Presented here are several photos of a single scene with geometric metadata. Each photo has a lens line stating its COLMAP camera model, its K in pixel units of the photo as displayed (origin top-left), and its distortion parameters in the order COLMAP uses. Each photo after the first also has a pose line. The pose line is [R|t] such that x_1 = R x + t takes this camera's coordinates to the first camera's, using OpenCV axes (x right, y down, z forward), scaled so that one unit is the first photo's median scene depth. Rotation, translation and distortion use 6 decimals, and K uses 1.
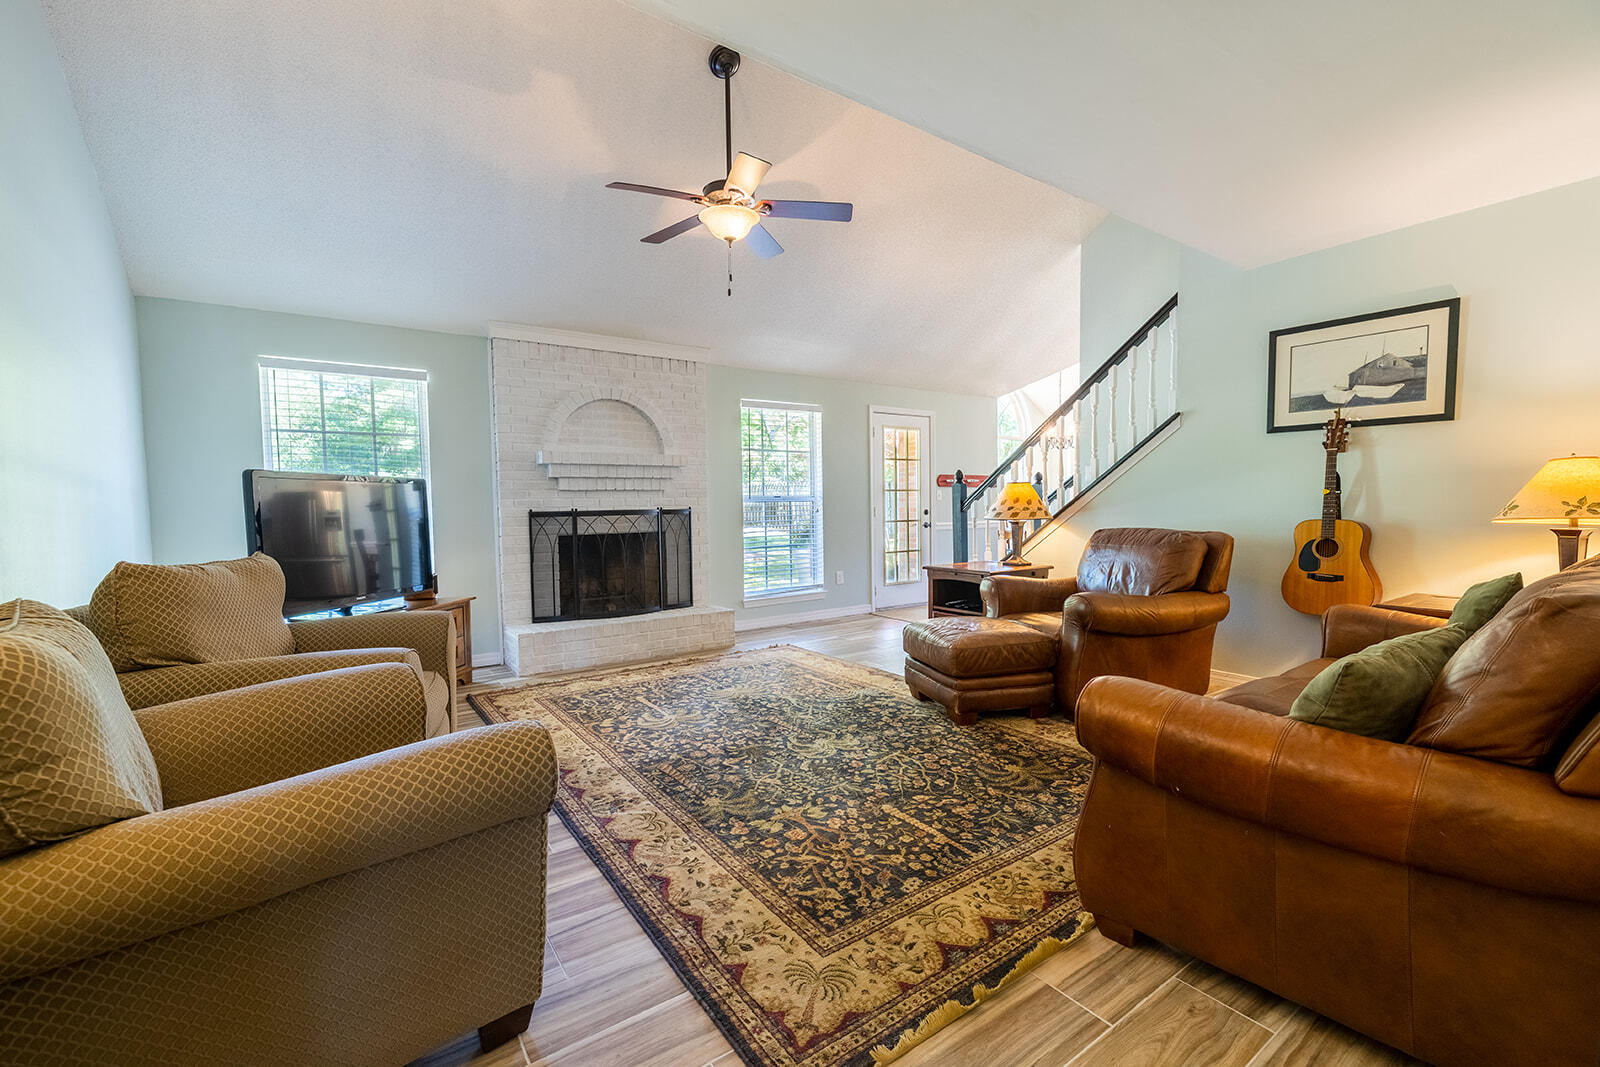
lens RADIAL K [[672.3, 0, 798.8], [0, 672.3, 537.1], [0, 0, 1]] dist [-0.000892, 0.000019]
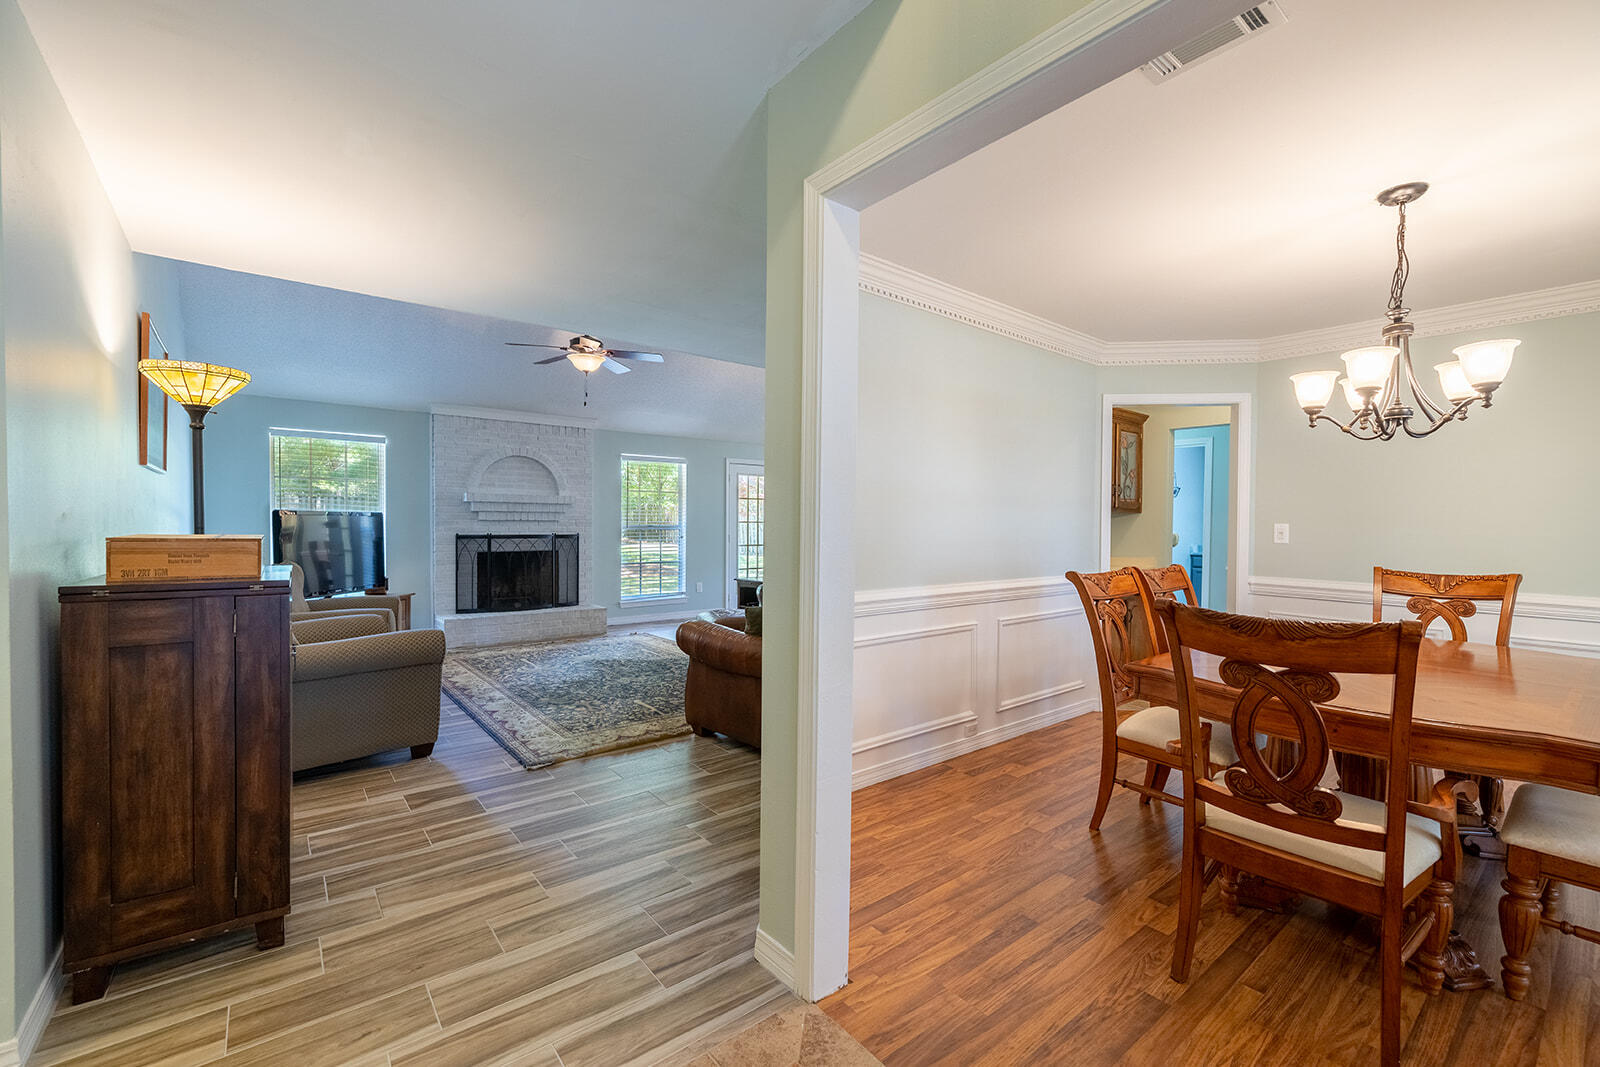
lens RADIAL K [[672.3, 0, 800.1], [0, 672.3, 533.8], [0, 0, 1]] dist [-0.000892, 0.000019]
pose [[0.997231, 0.021863, 0.071079, 0.219475], [-0.019585, 0.999277, -0.032595, -0.007868], [-0.071740, 0.031113, 0.996938, -0.461356]]
